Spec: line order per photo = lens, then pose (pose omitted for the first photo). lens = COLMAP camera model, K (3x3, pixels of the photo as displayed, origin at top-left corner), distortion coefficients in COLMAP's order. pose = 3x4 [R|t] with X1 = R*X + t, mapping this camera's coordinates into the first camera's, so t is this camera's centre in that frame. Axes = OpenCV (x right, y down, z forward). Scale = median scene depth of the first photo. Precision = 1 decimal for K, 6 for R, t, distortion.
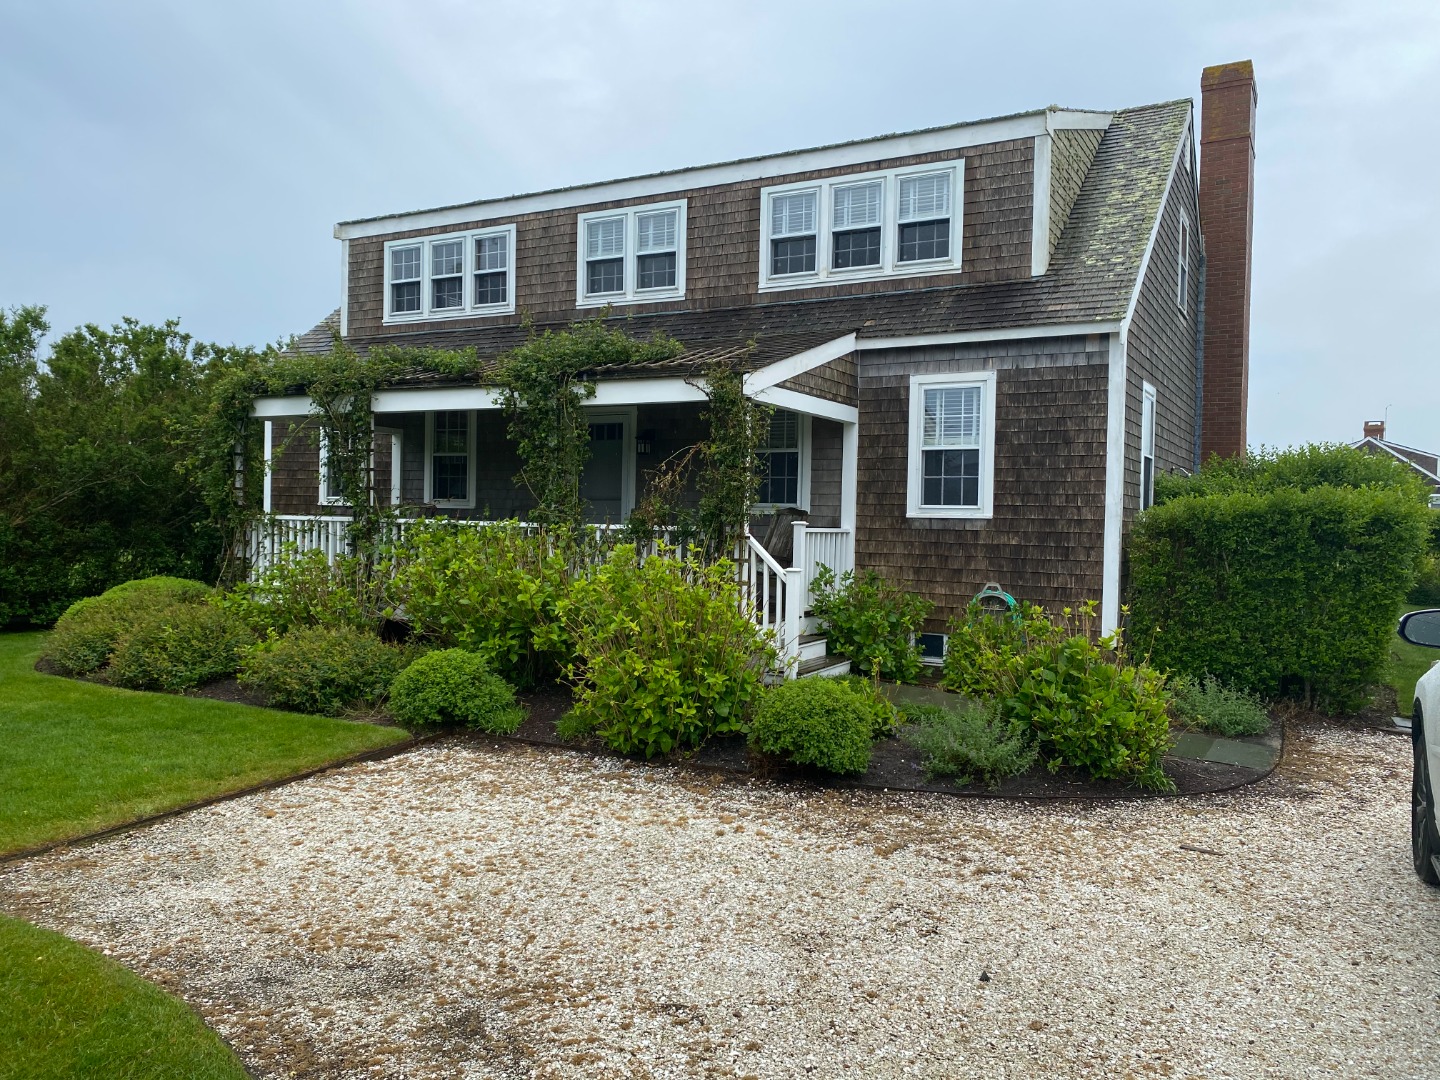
lens RADIAL K [[1092.9, 0, 711.0], [0, 1092.9, 547.5], [0, 0, 1]] dist [0.054078, -0.001052]
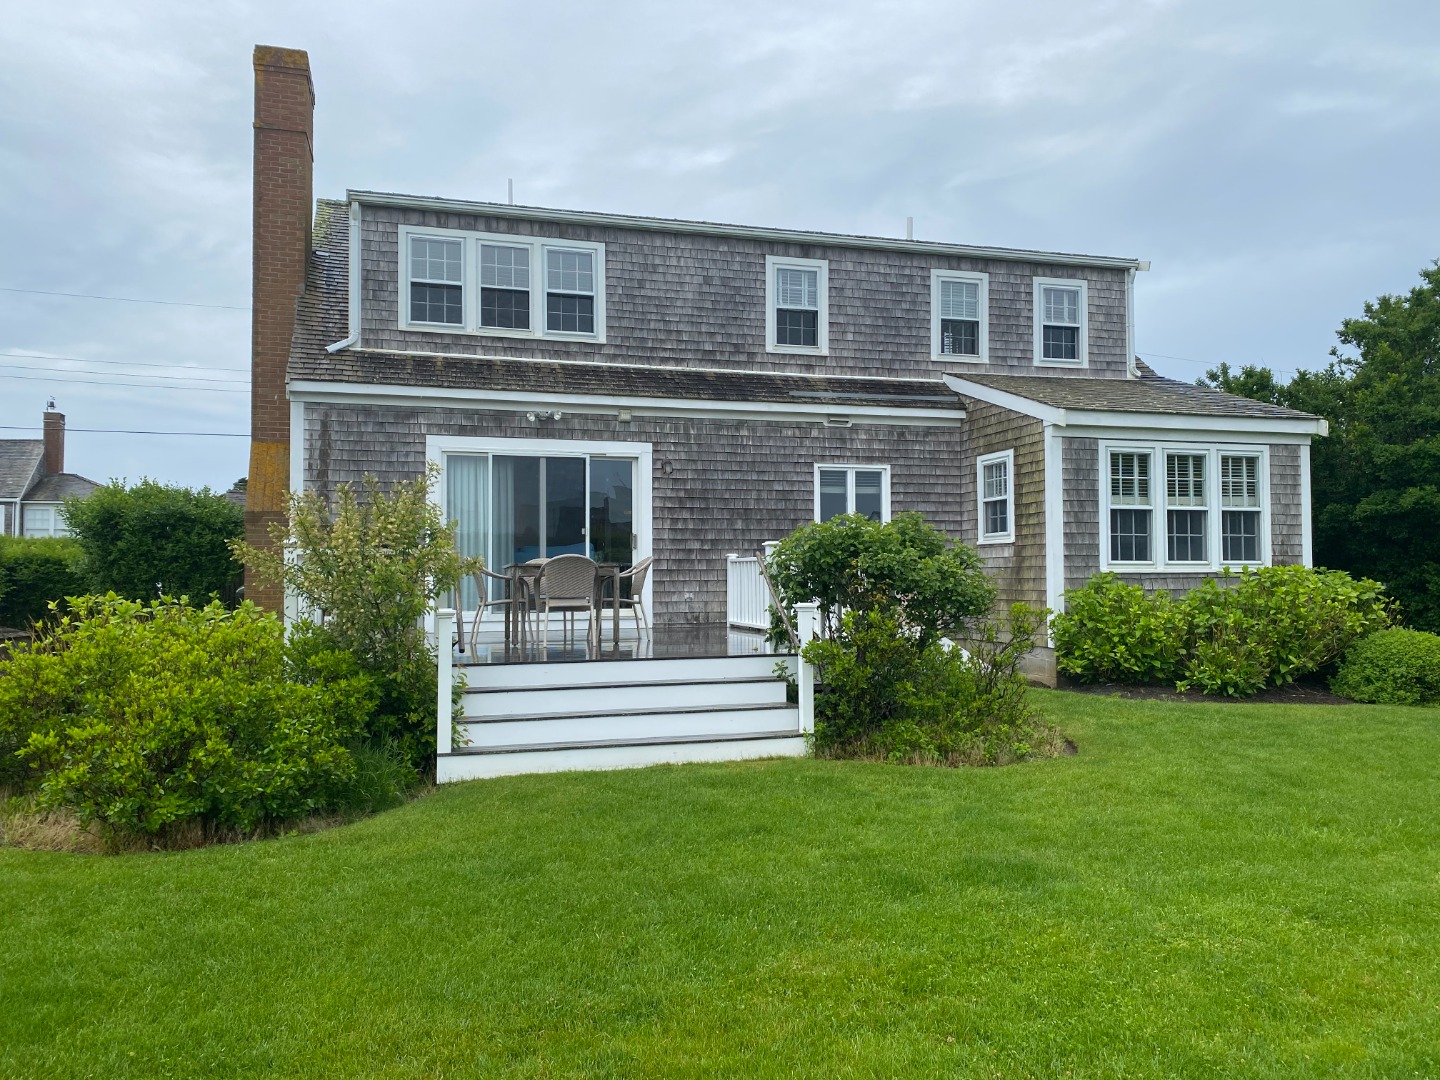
lens RADIAL K [[1092.9, 0, 712.1], [0, 1092.9, 536.9], [0, 0, 1]] dist [0.054078, -0.001052]
pose [[0.698803, 0.010082, 0.715243, -0.618374], [0.045217, 0.997278, -0.058235, -0.010399], [-0.713883, 0.073036, 0.696446, 0.303232]]
